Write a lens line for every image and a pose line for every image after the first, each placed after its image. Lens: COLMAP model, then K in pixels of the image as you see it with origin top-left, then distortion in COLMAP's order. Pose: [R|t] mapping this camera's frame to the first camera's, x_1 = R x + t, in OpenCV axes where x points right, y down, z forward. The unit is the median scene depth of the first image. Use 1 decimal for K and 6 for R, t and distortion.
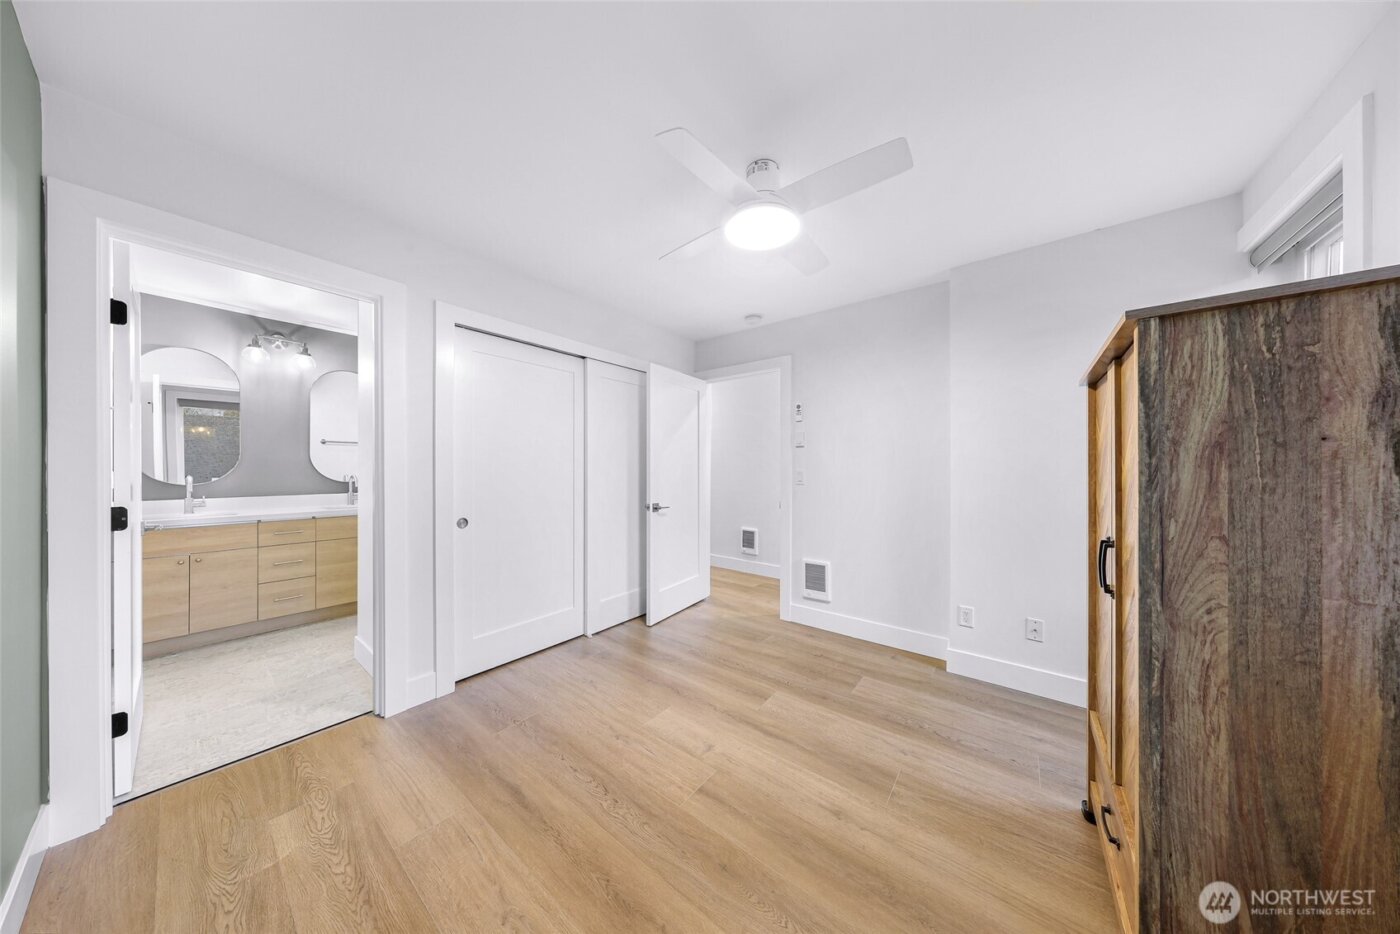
lens RADIAL K [[416.5, 0, 700.0], [0, 416.5, 467.0], [0, 0, 1]] dist [-0.000137, 0.000011]
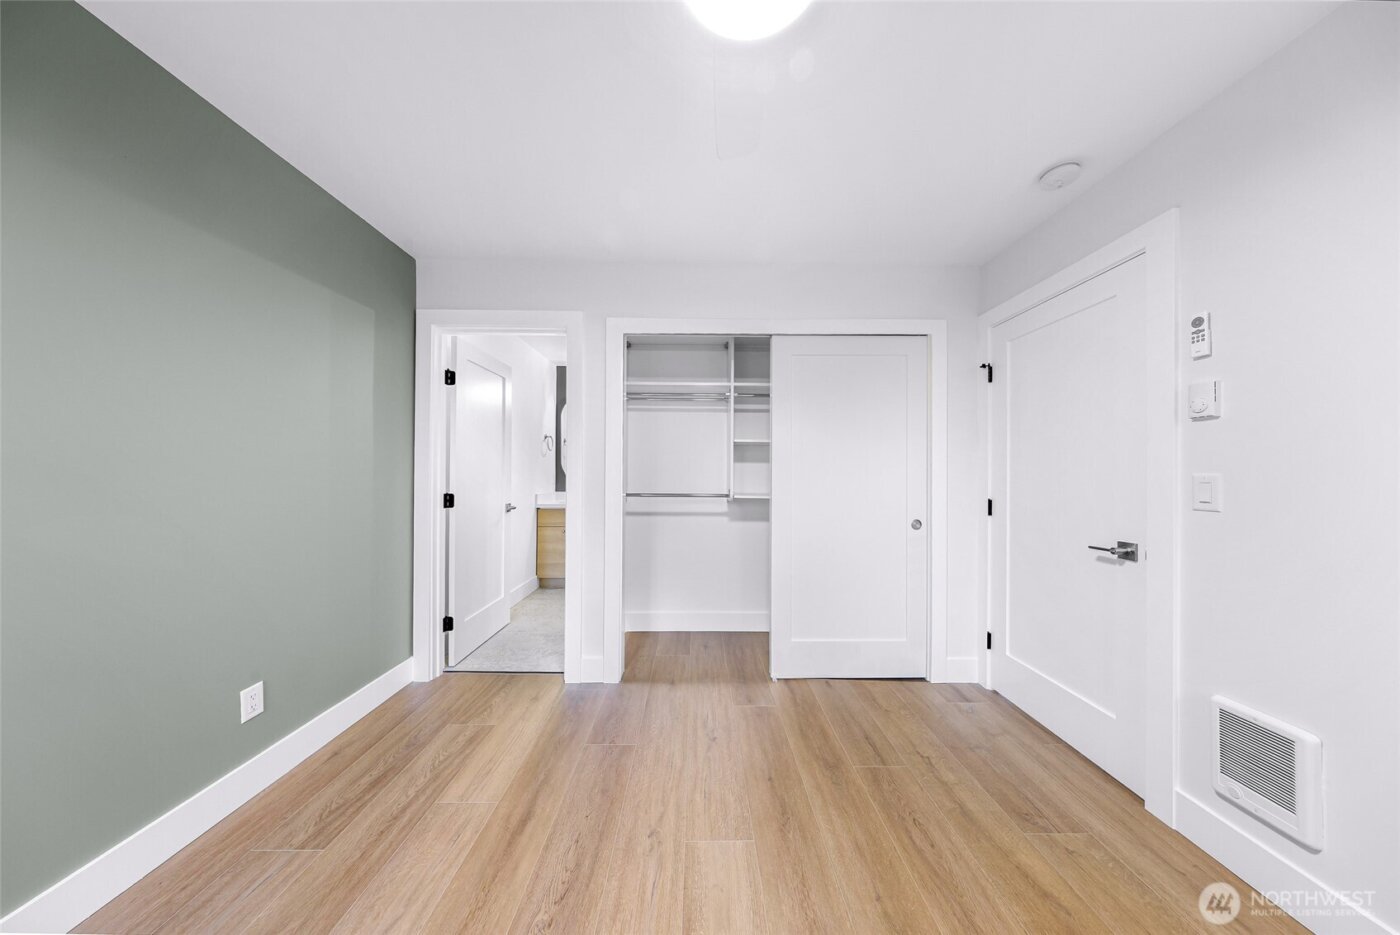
lens RADIAL K [[416.5, 0, 700.0], [0, 416.5, 467.5], [0, 0, 1]] dist [-0.000137, 0.000011]
pose [[0.616869, -0.008934, -0.787015, 0.391772], [0.000334, 0.999938, -0.011089, 0.007057], [0.787066, 0.006577, 0.616834, 0.540877]]
